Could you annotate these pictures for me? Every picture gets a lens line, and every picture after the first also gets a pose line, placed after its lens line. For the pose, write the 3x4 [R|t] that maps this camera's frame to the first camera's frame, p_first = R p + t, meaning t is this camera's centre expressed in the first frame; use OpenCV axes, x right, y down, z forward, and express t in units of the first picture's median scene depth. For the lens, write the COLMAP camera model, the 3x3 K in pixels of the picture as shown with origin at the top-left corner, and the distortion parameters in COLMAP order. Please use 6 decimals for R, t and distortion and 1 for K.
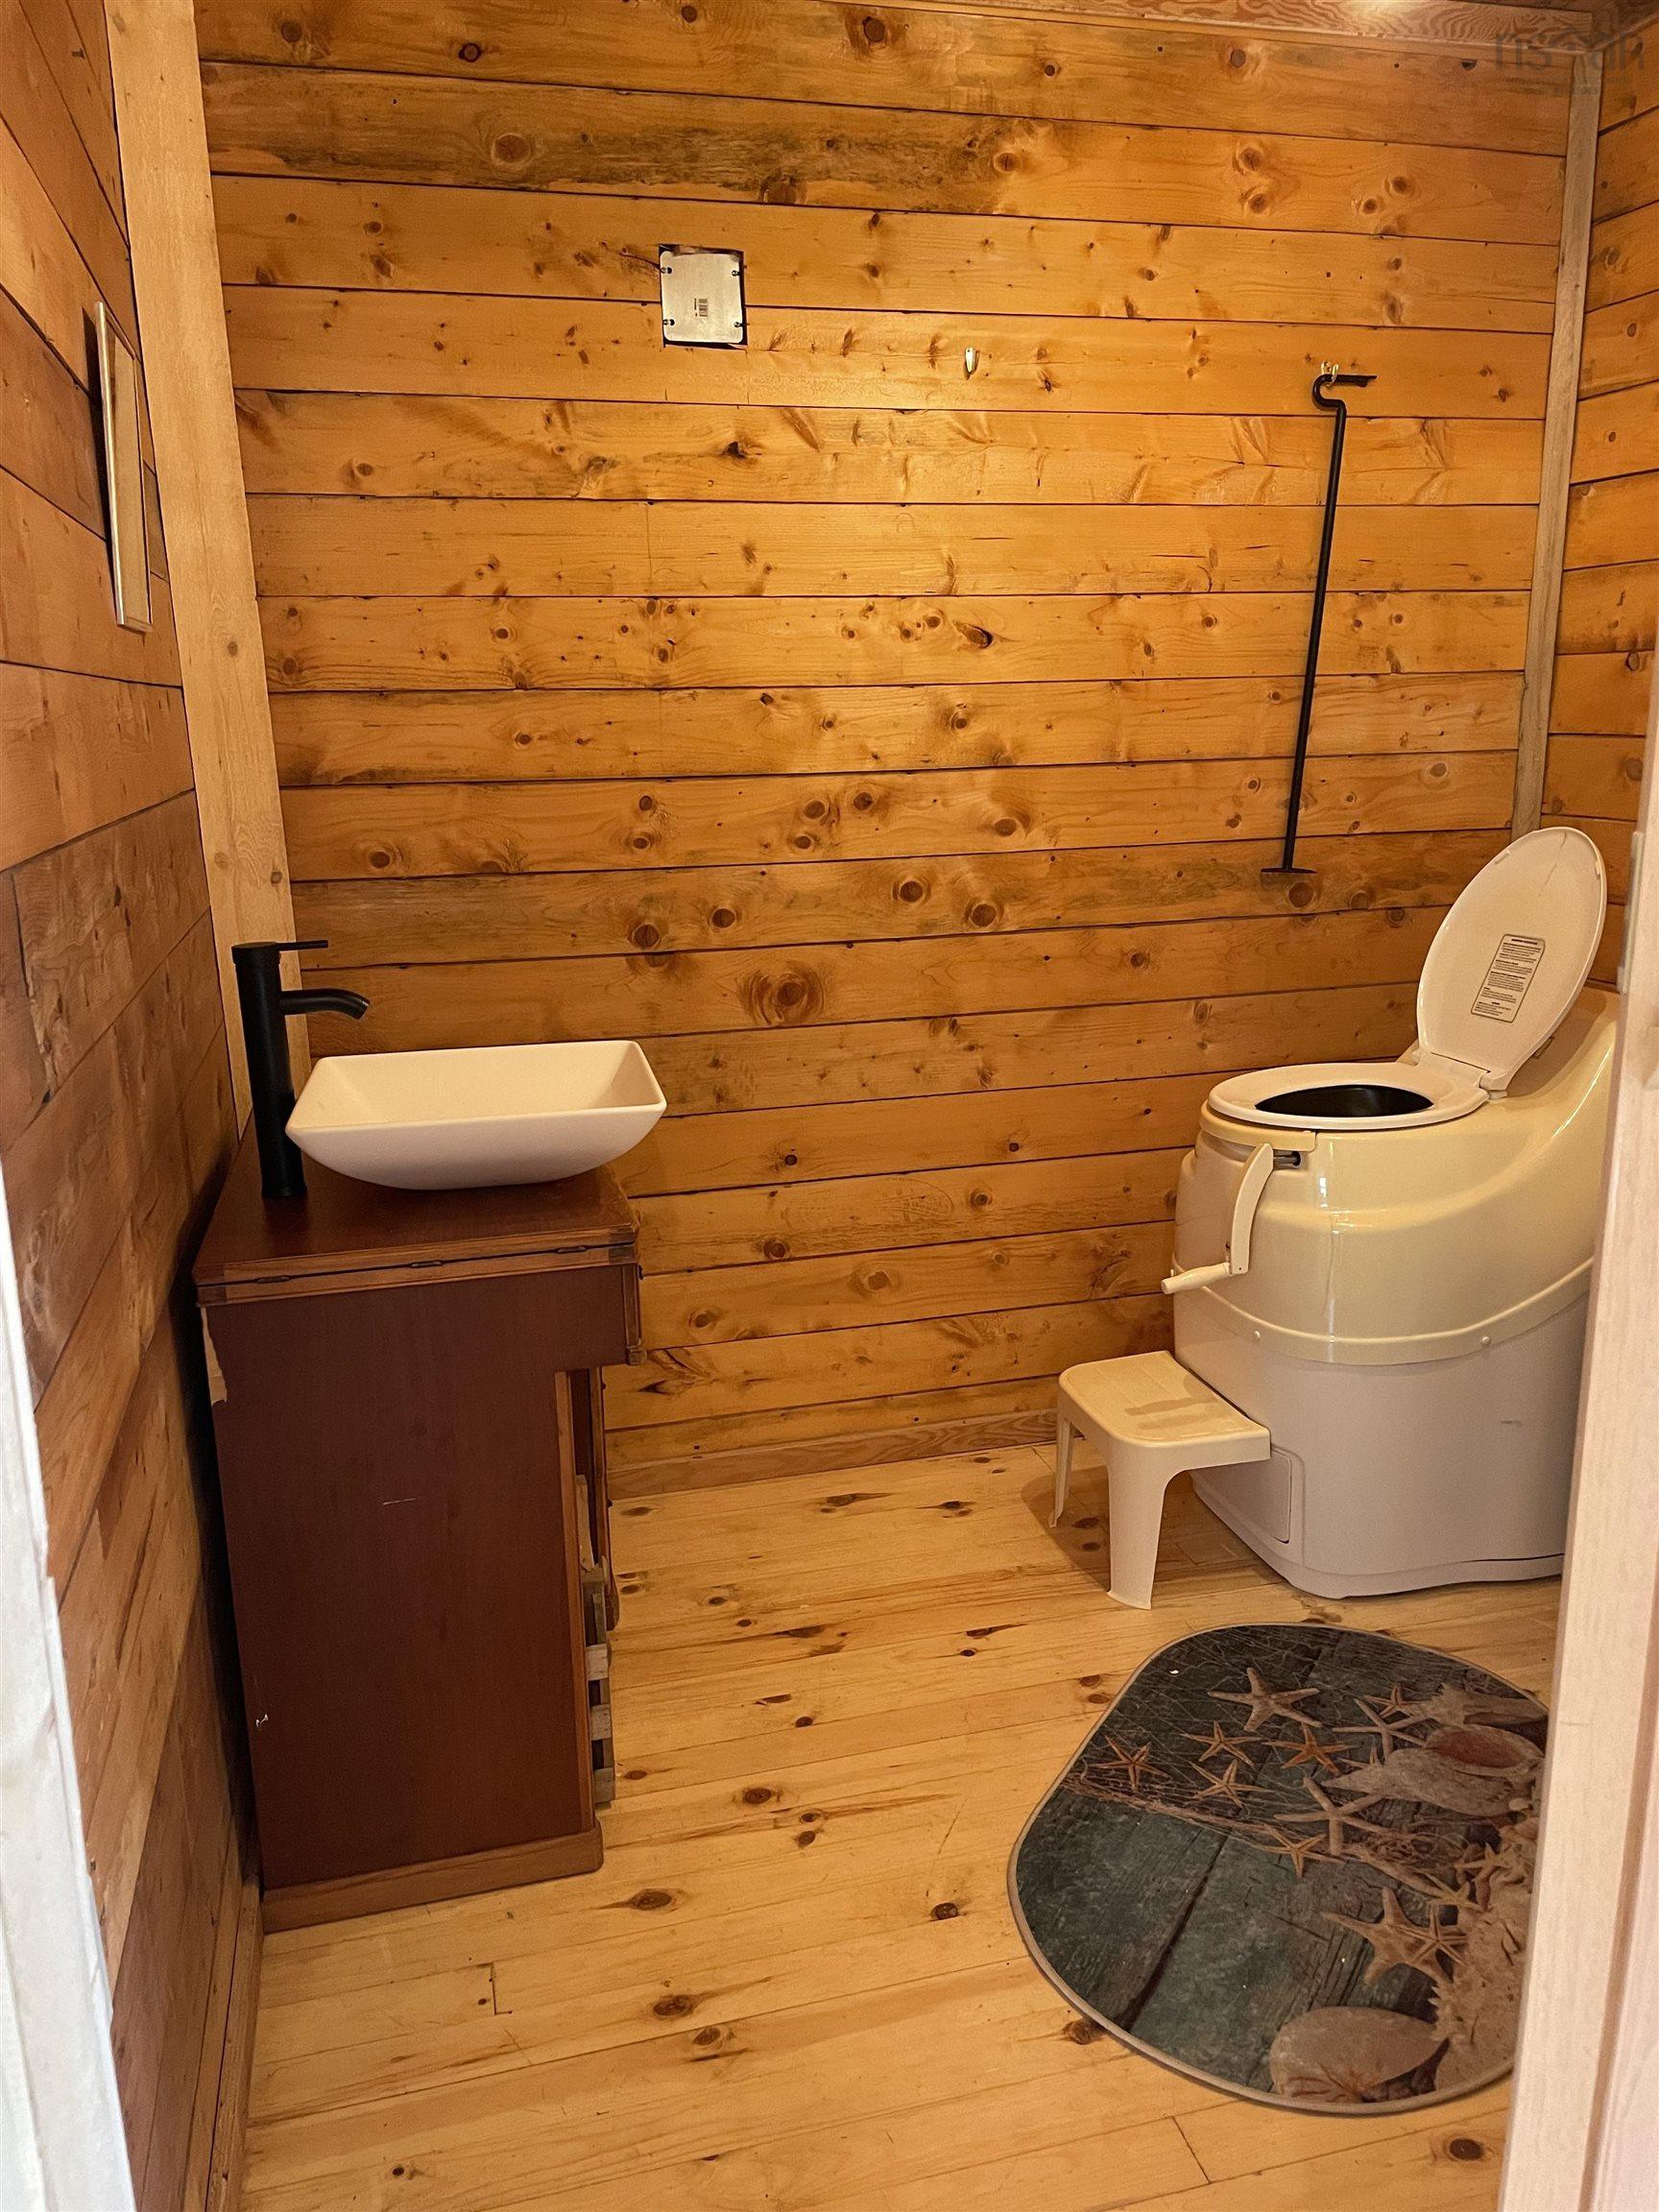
lens RADIAL K [[1673.5, 0, 849.2], [0, 1673.5, 1146.1], [0, 0, 1]] dist [0.093066, -0.120927]
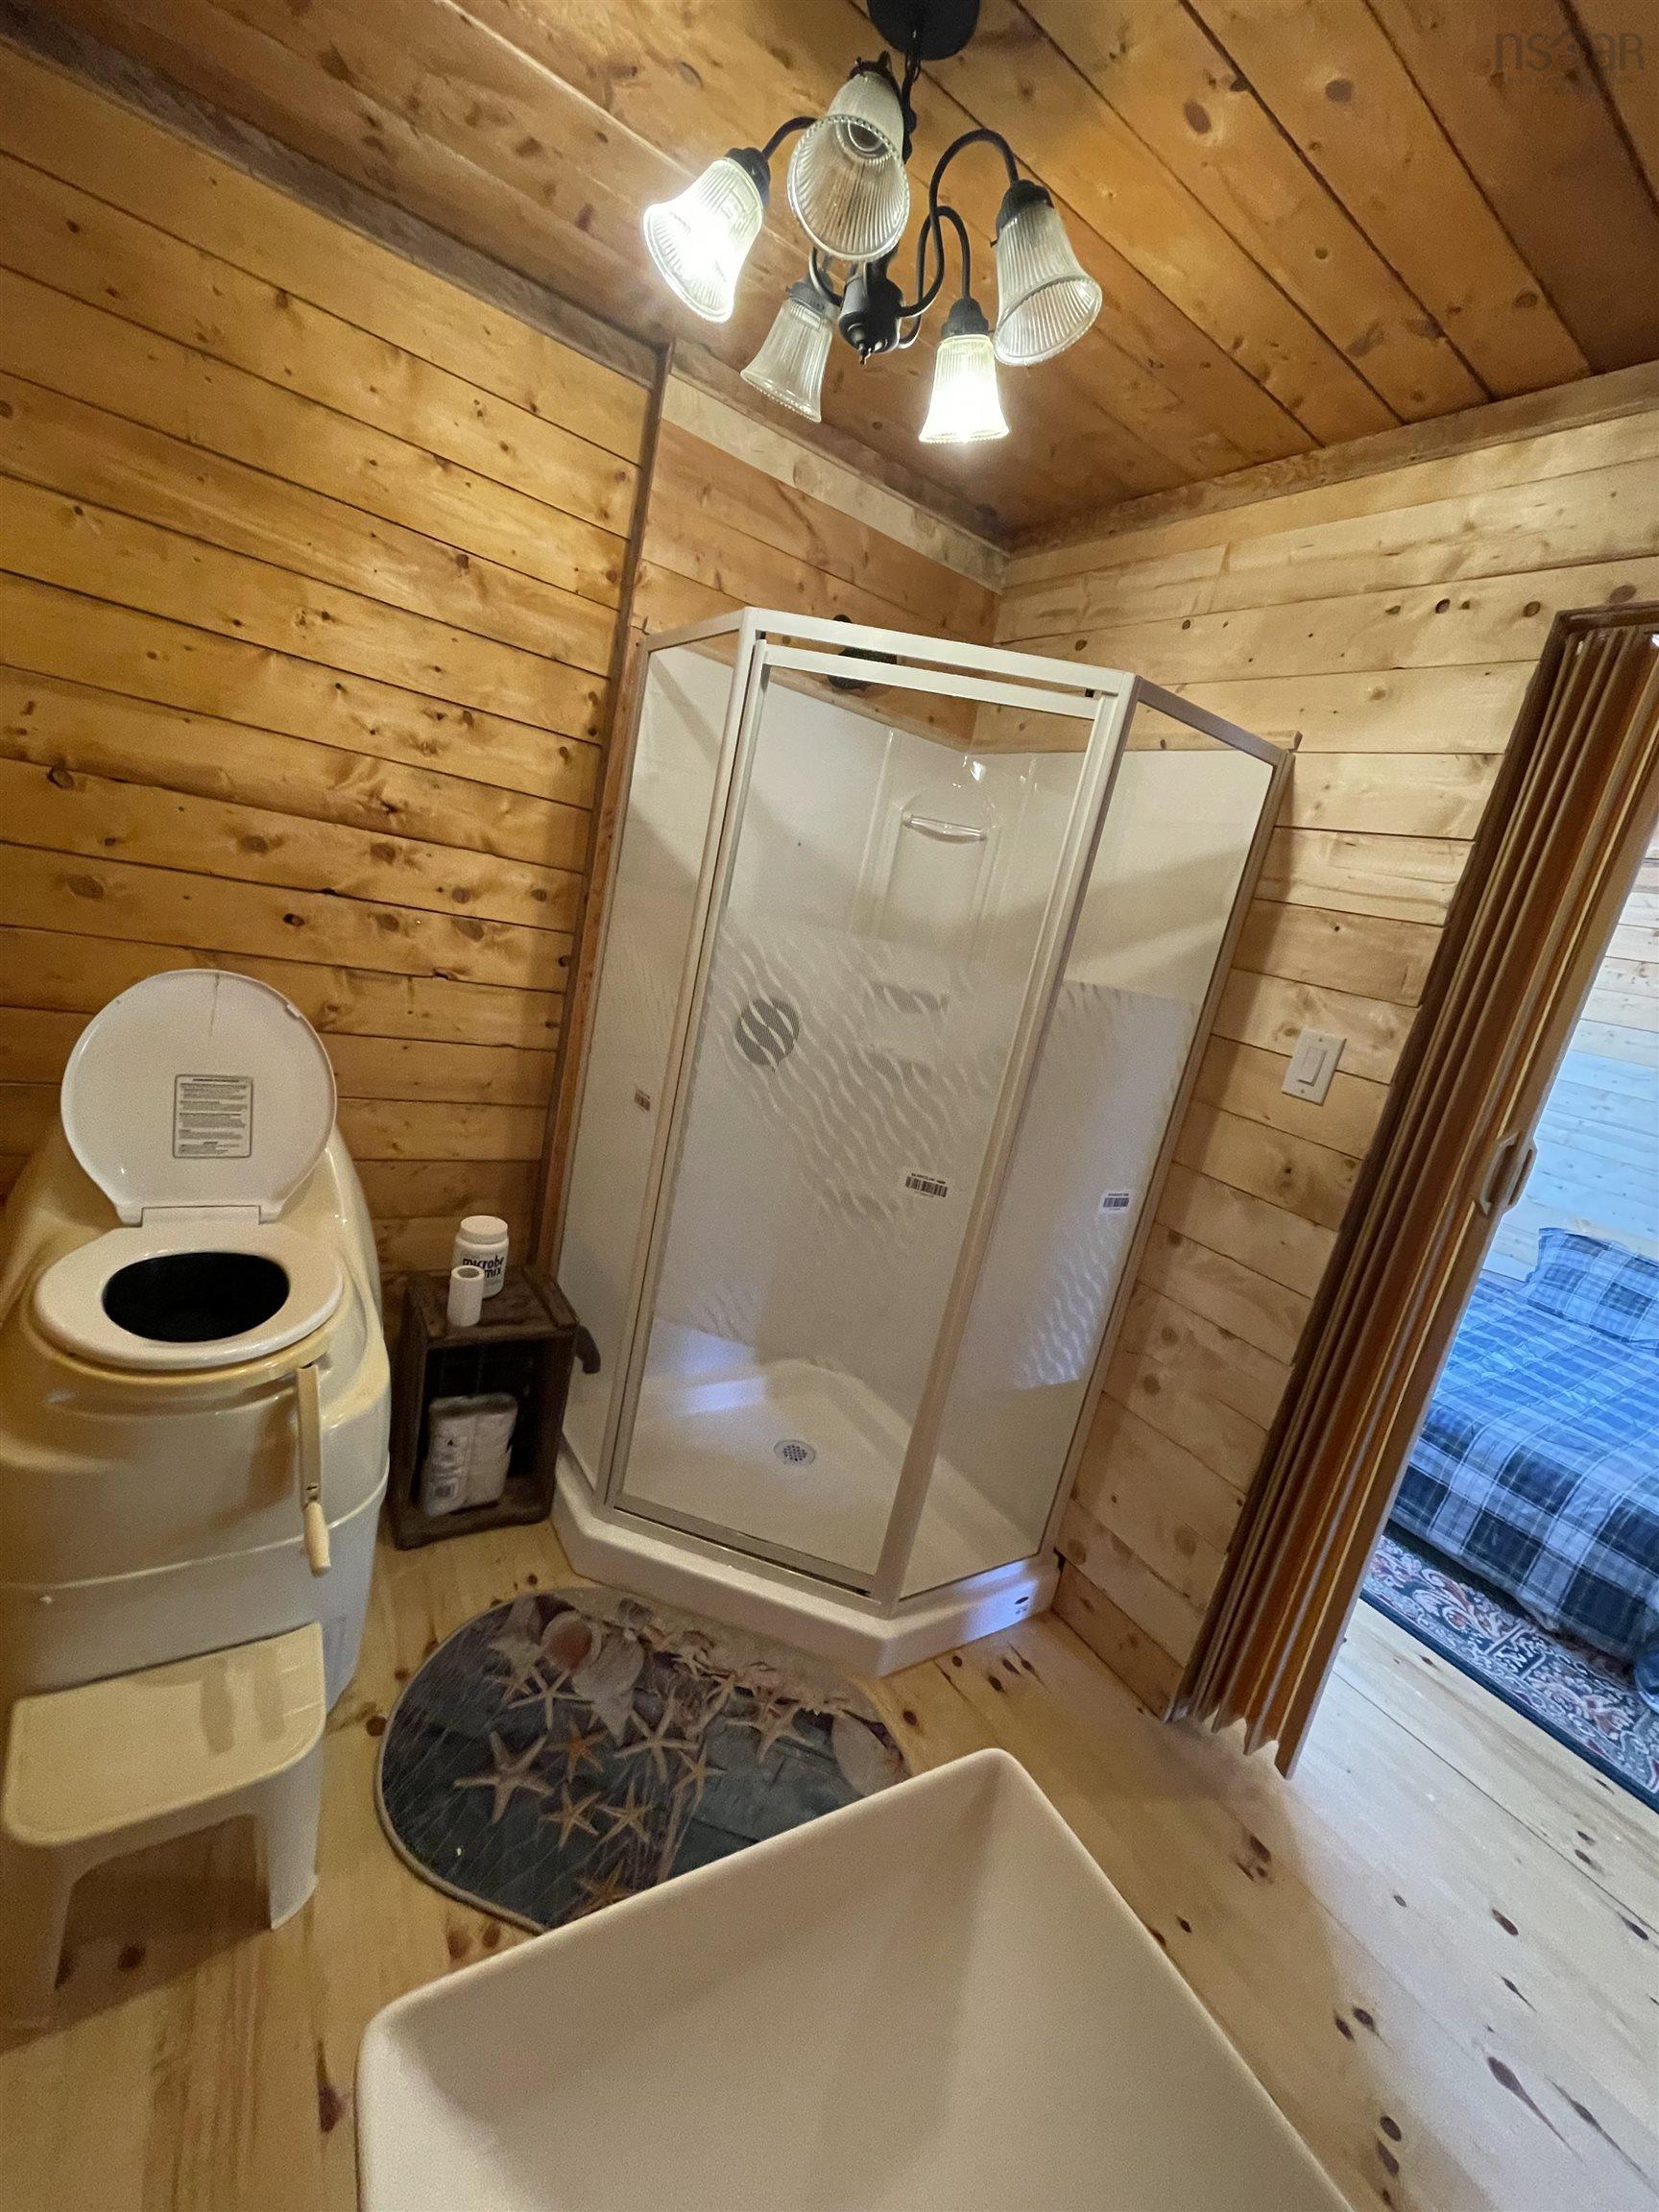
lens RADIAL K [[896.3, 0, 839.1], [0, 896.3, 1105.7], [0, 0, 1]] dist [-0.001923, -0.000399]
pose [[-0.312350, -0.261896, 0.913153, -0.252449], [0.036265, 0.957259, 0.286950, -0.266860], [-0.949275, 0.122744, -0.289503, 0.840713]]
